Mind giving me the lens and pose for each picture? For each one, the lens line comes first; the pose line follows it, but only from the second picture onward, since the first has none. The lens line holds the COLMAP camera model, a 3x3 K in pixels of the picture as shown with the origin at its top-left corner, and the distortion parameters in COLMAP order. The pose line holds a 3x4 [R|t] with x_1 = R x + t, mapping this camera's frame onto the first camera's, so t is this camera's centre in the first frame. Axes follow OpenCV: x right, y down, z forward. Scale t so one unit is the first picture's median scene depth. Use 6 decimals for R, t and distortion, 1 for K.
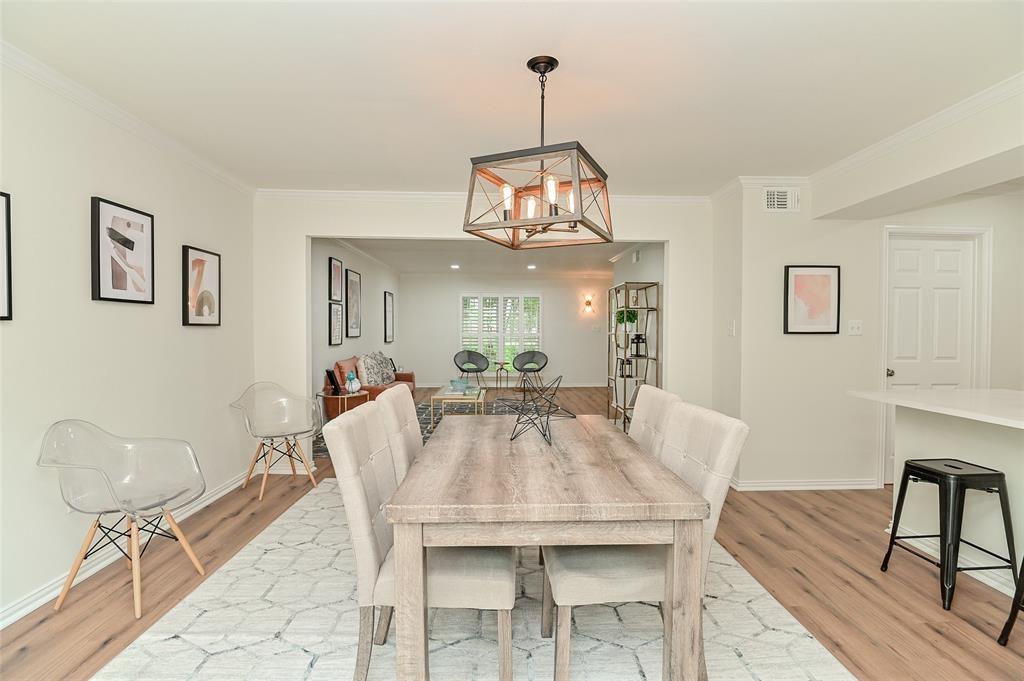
lens RADIAL K [[501.7, 0, 515.2], [0, 501.7, 337.6], [0, 0, 1]] dist [-0.024729, -0.003758]
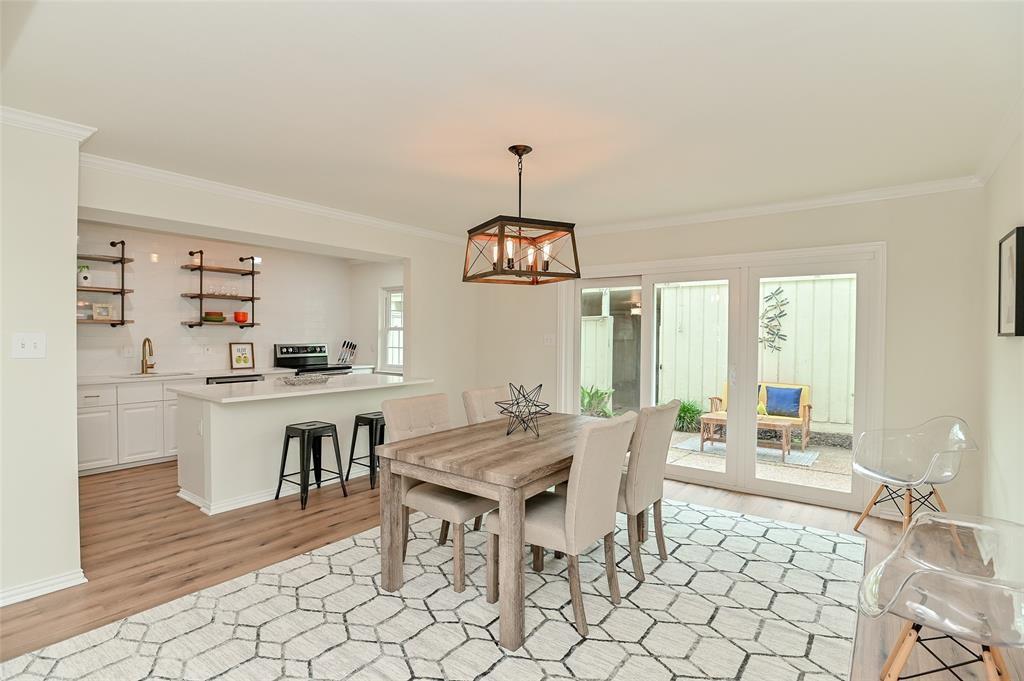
lens RADIAL K [[501.7, 0, 515.2], [0, 501.7, 337.6], [0, 0, 1]] dist [-0.024729, -0.003758]
pose [[-0.781687, -0.014759, 0.623496, -0.415575], [-0.000119, 0.999723, 0.023517, -0.046362], [-0.623671, 0.018309, -0.781473, 1.091912]]
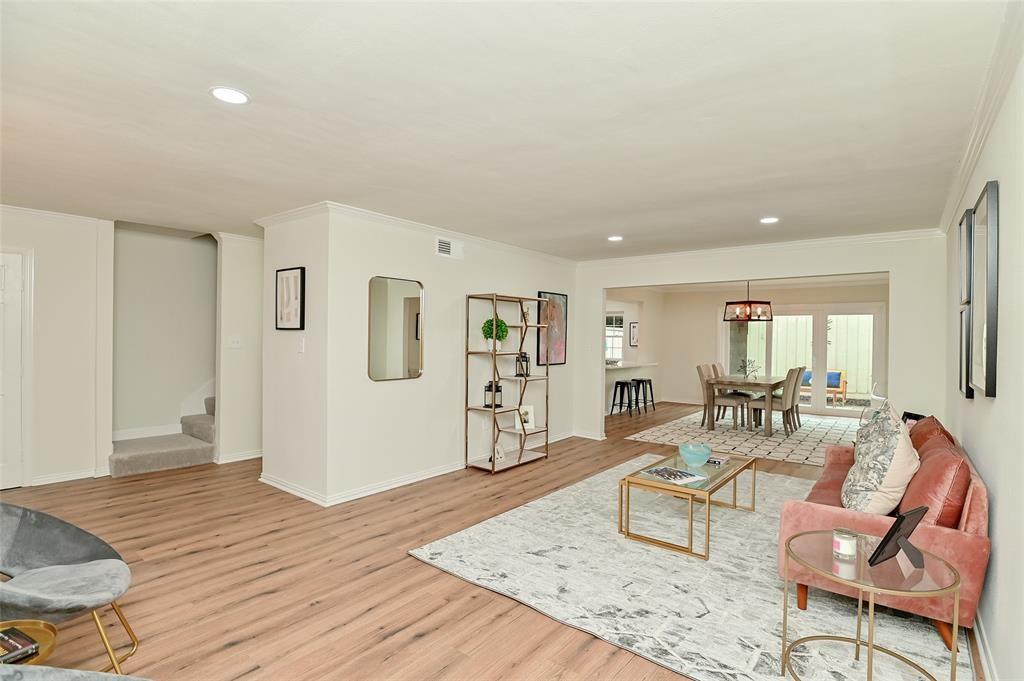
lens RADIAL K [[501.7, 0, 515.2], [0, 501.7, 337.6], [0, 0, 1]] dist [-0.024729, -0.003758]
pose [[-0.764553, -0.010363, 0.644477, -0.534155], [-0.001524, 0.999897, 0.014270, -0.073204], [-0.644559, 0.009928, -0.764490, 2.588241]]
